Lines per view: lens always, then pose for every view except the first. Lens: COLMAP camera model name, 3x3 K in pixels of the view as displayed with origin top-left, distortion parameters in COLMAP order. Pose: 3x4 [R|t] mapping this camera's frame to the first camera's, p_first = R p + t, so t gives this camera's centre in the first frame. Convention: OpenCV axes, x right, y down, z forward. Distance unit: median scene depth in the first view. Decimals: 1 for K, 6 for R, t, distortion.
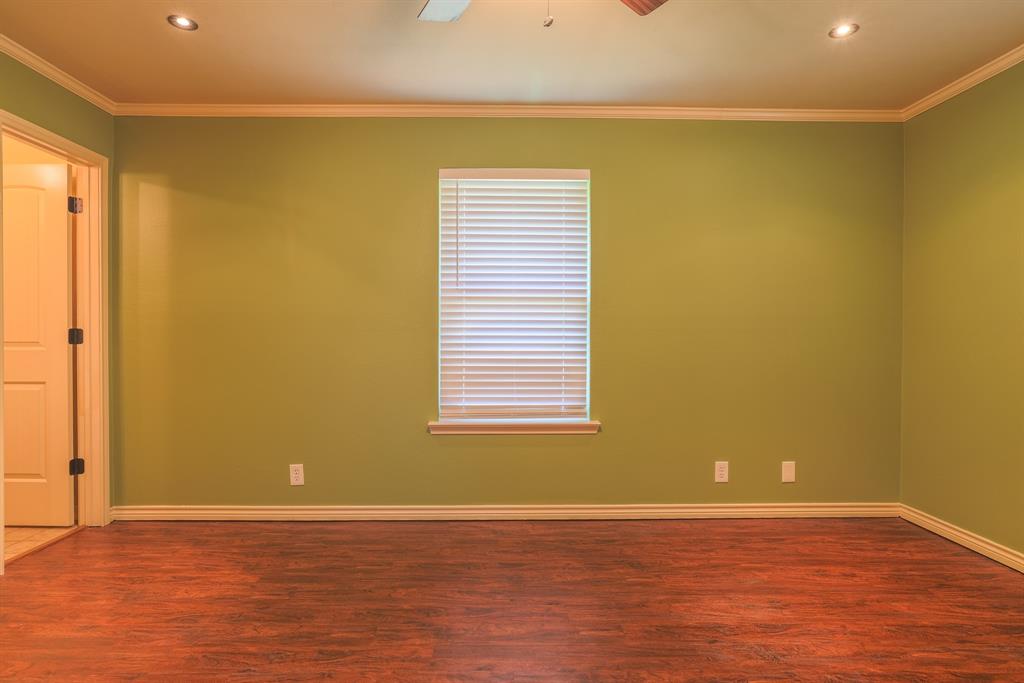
lens RADIAL K [[568.8, 0, 512.0], [0, 568.8, 341.5], [0, 0, 1]] dist [-0.040343, 0.027470]
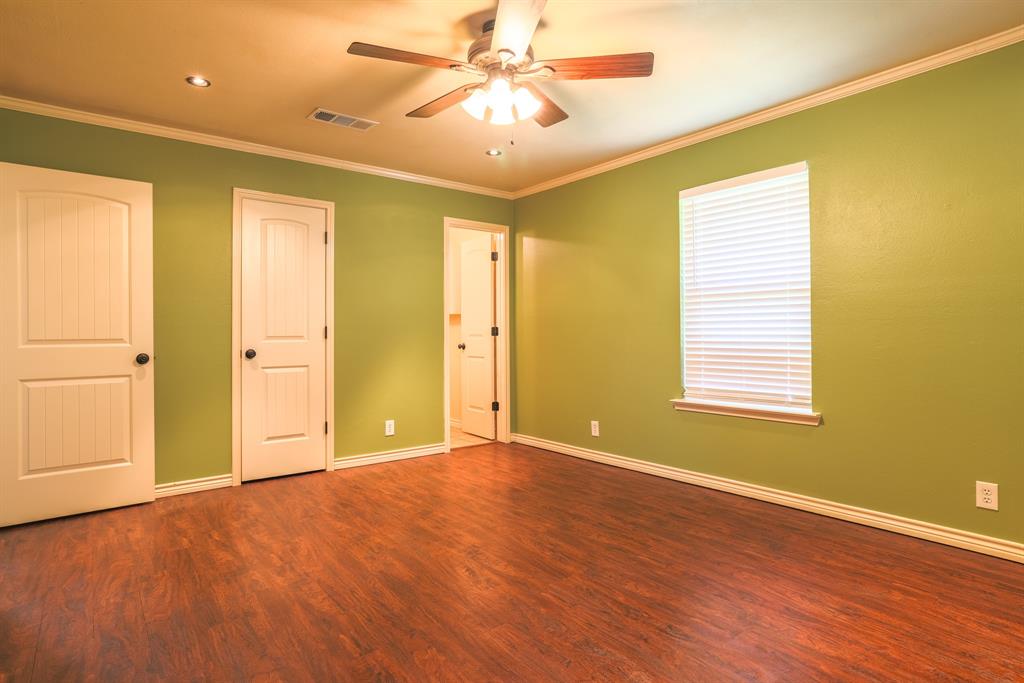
lens RADIAL K [[557.9, 0, 498.6], [0, 557.9, 327.0], [0, 0, 1]] dist [-0.032715, 0.025248]
pose [[0.590075, -0.015162, -0.807206, 0.621840], [0.003350, 0.999861, -0.016332, 0.004911], [0.807341, 0.006933, 0.590044, -0.014298]]
